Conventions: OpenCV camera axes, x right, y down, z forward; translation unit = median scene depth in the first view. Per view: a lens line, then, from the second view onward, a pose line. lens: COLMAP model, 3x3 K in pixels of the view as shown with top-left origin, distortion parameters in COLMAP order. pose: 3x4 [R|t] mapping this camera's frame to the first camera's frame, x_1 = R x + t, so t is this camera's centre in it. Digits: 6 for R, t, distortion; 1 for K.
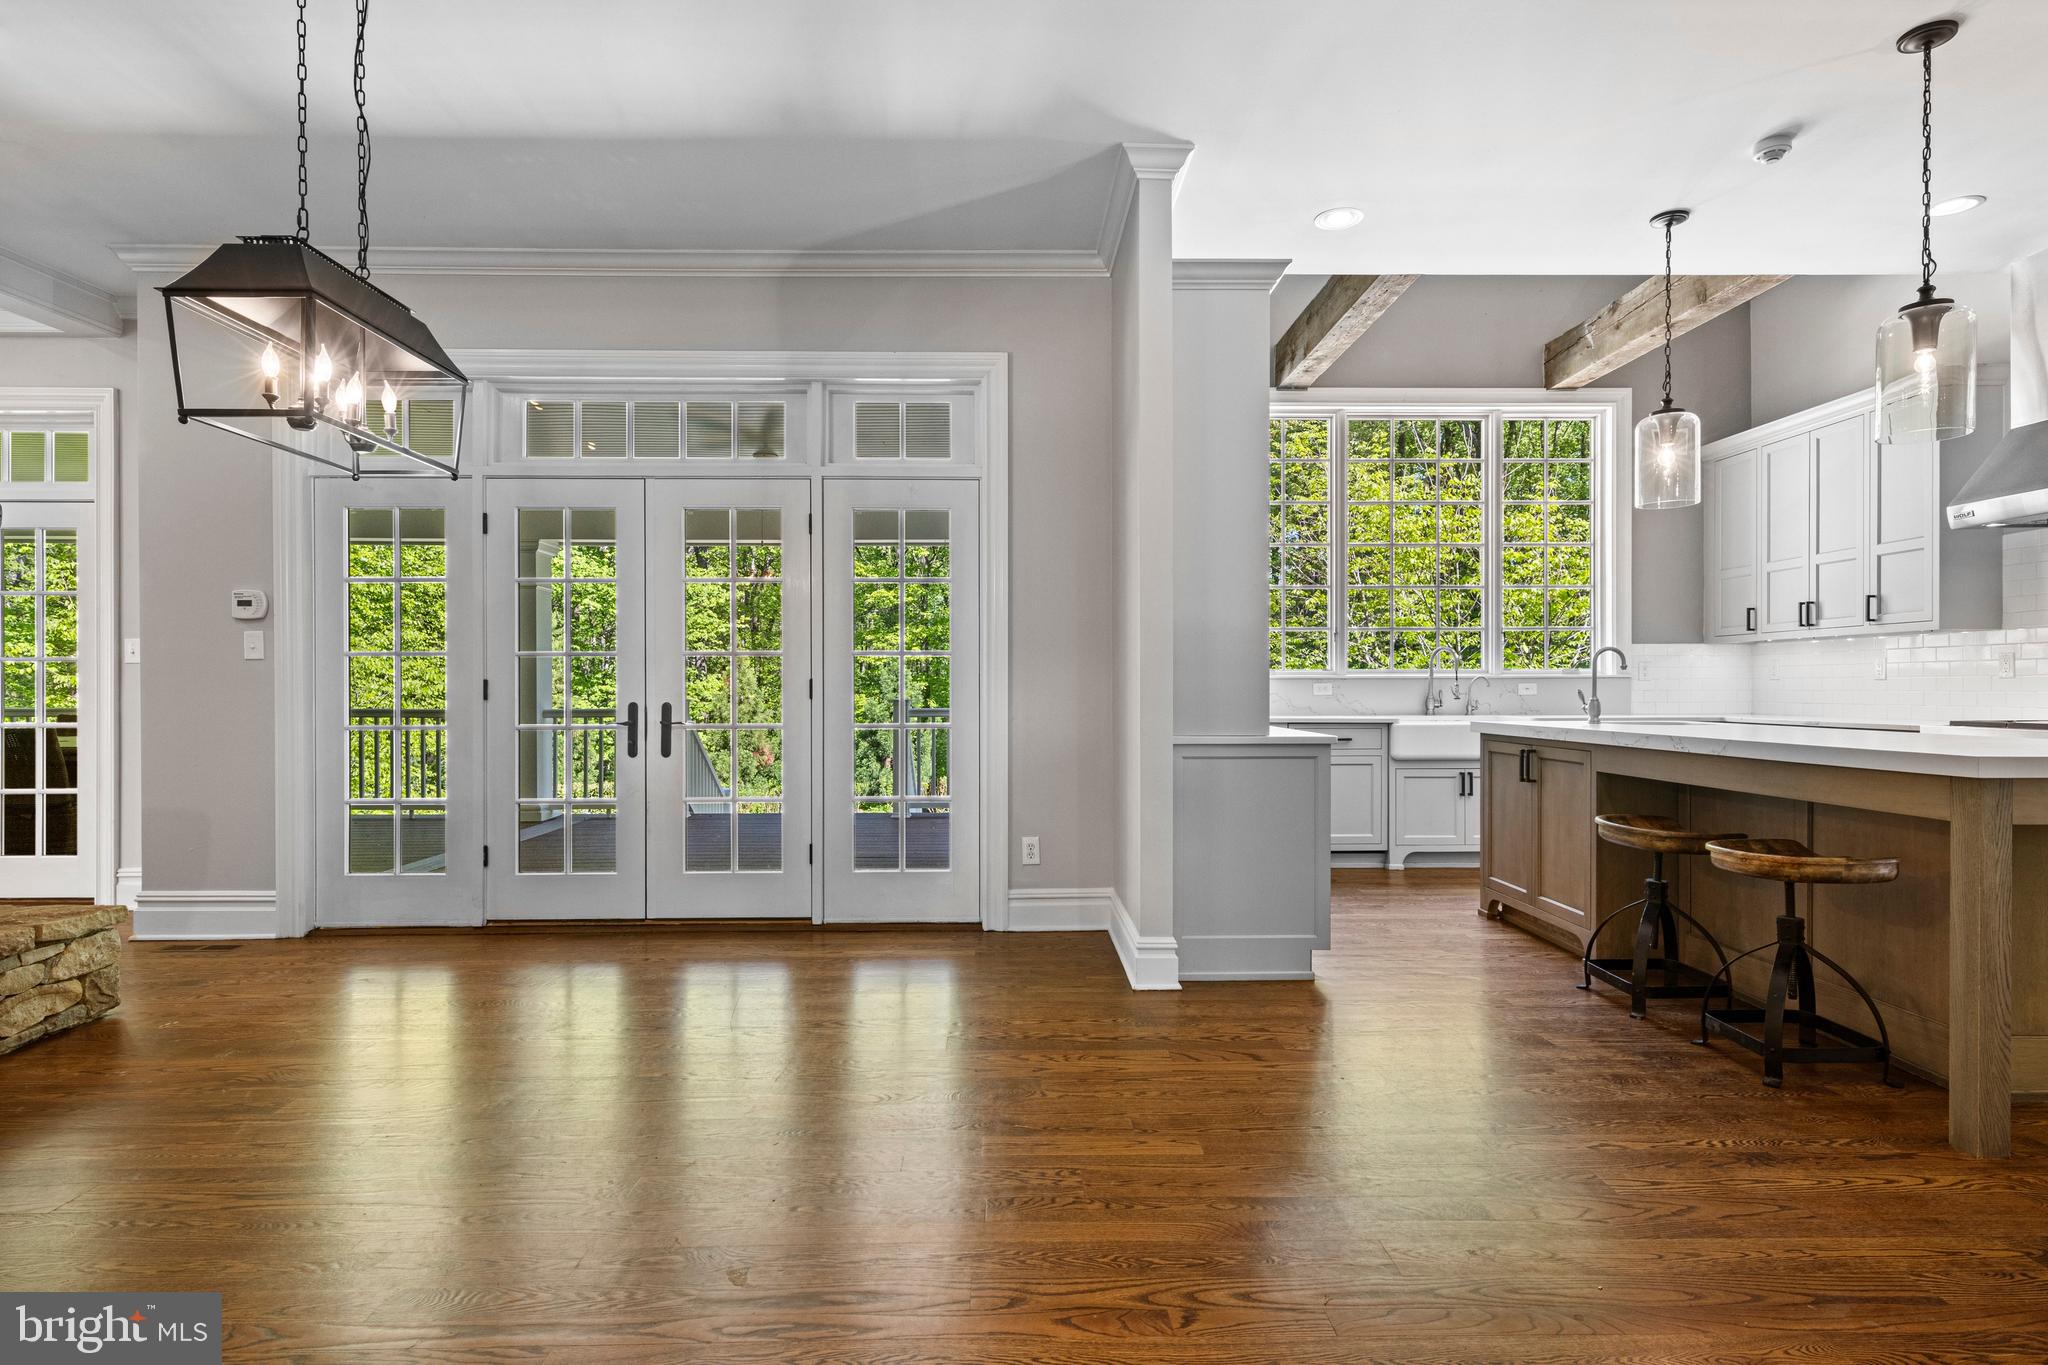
lens RADIAL K [[1040.6, 0, 1029.0], [0, 1040.6, 692.4], [0, 0, 1]] dist [0.003498, -0.002513]
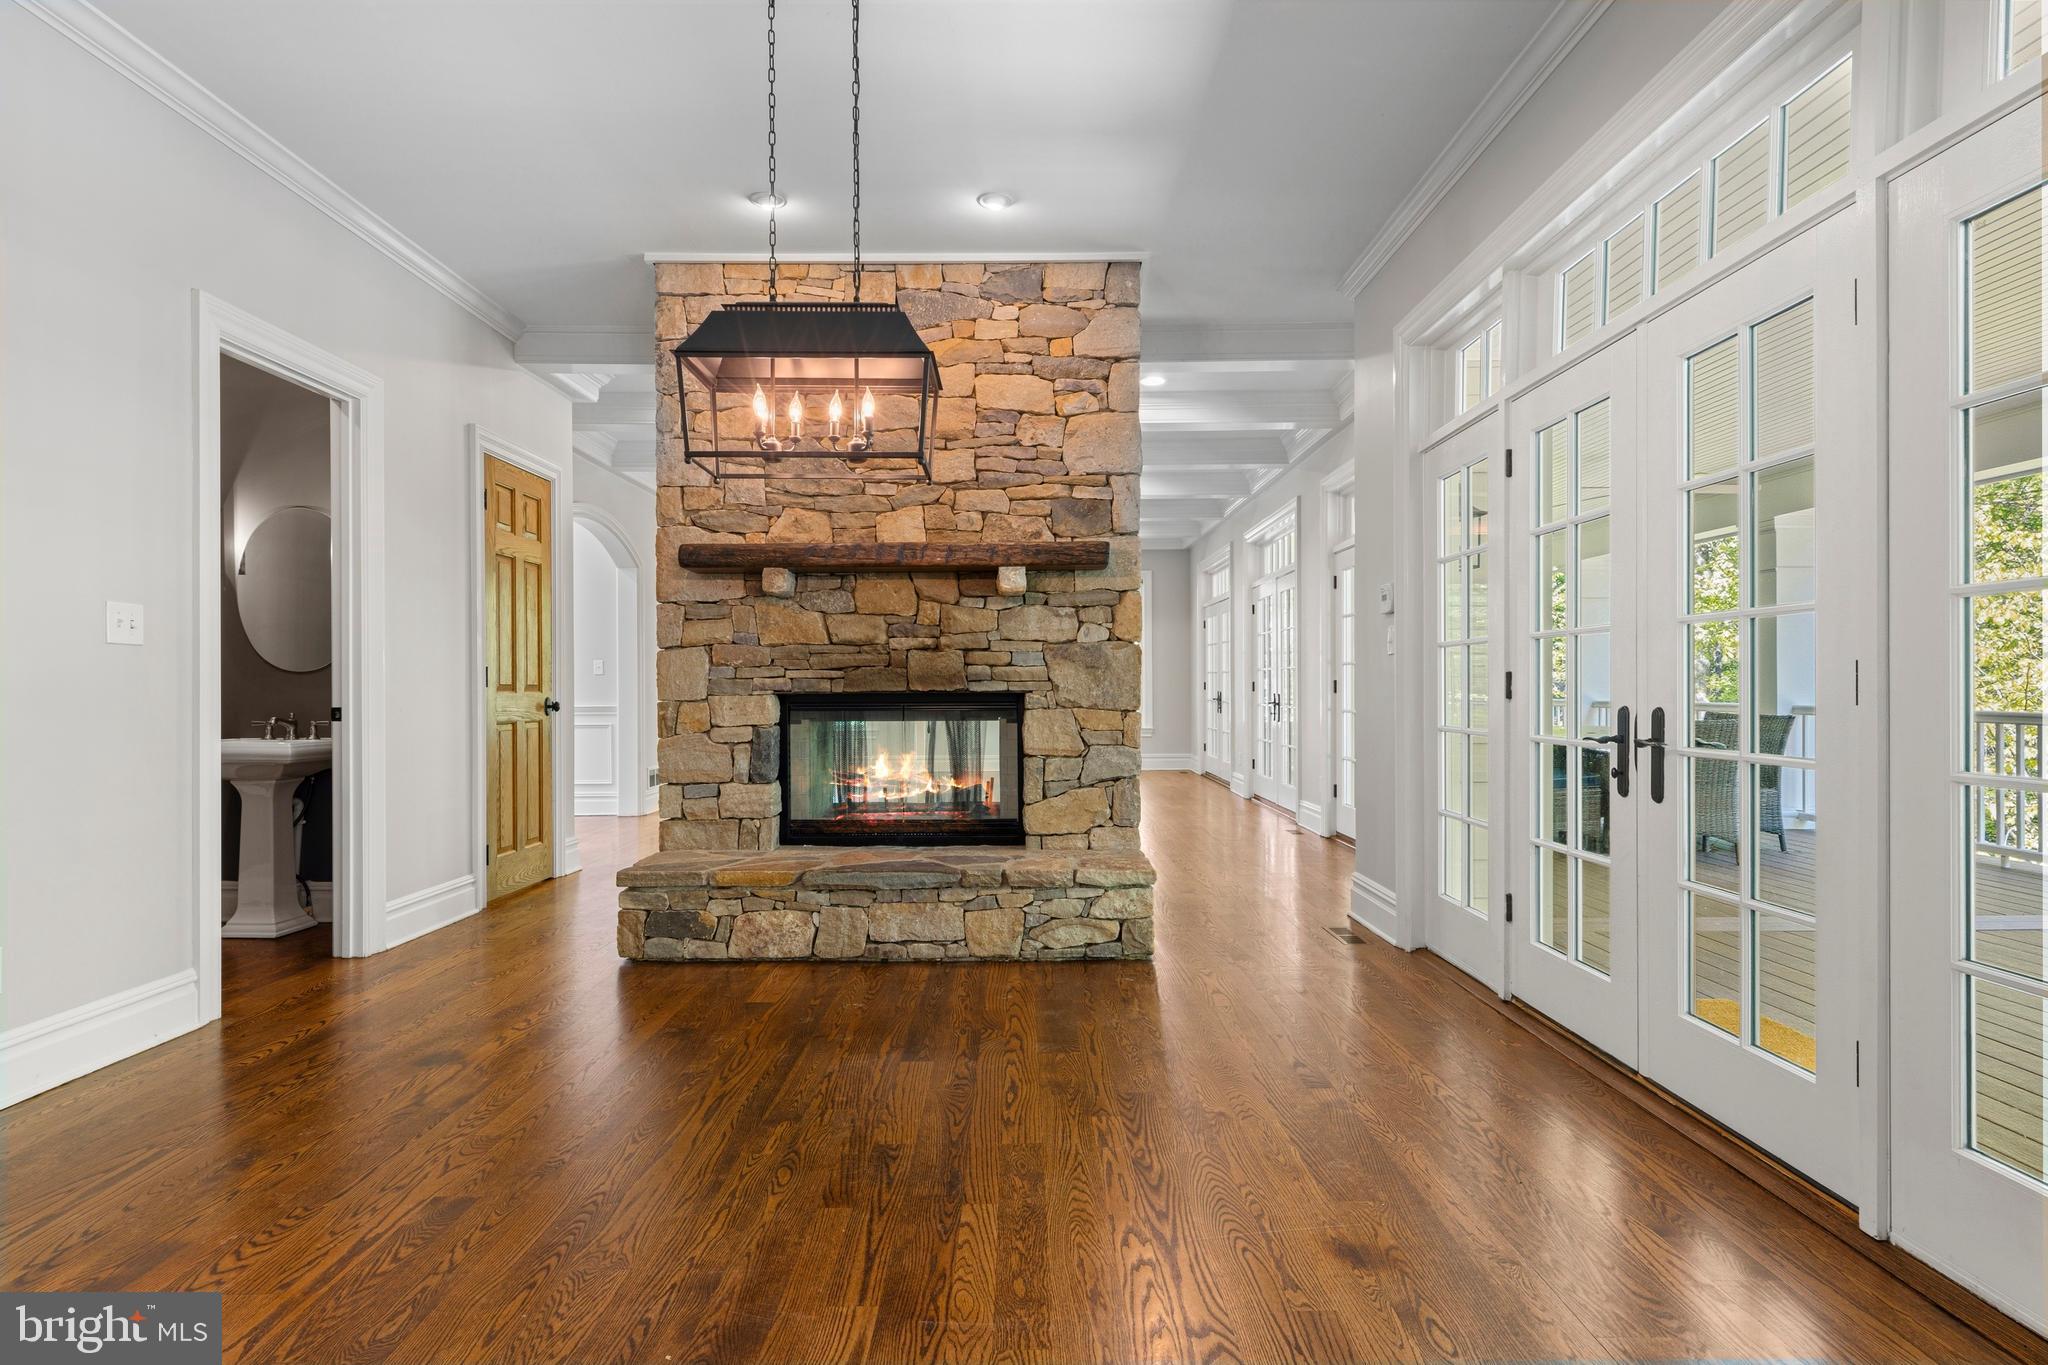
lens RADIAL K [[1040.6, 0, 1029.0], [0, 1040.6, 689.9], [0, 0, 1]] dist [0.003498, -0.002513]
pose [[-0.002268, 0.002780, -0.999994, 0.309410], [-0.004454, 0.999986, 0.002790, 0.000009], [0.999988, 0.004461, -0.002256, 0.895384]]
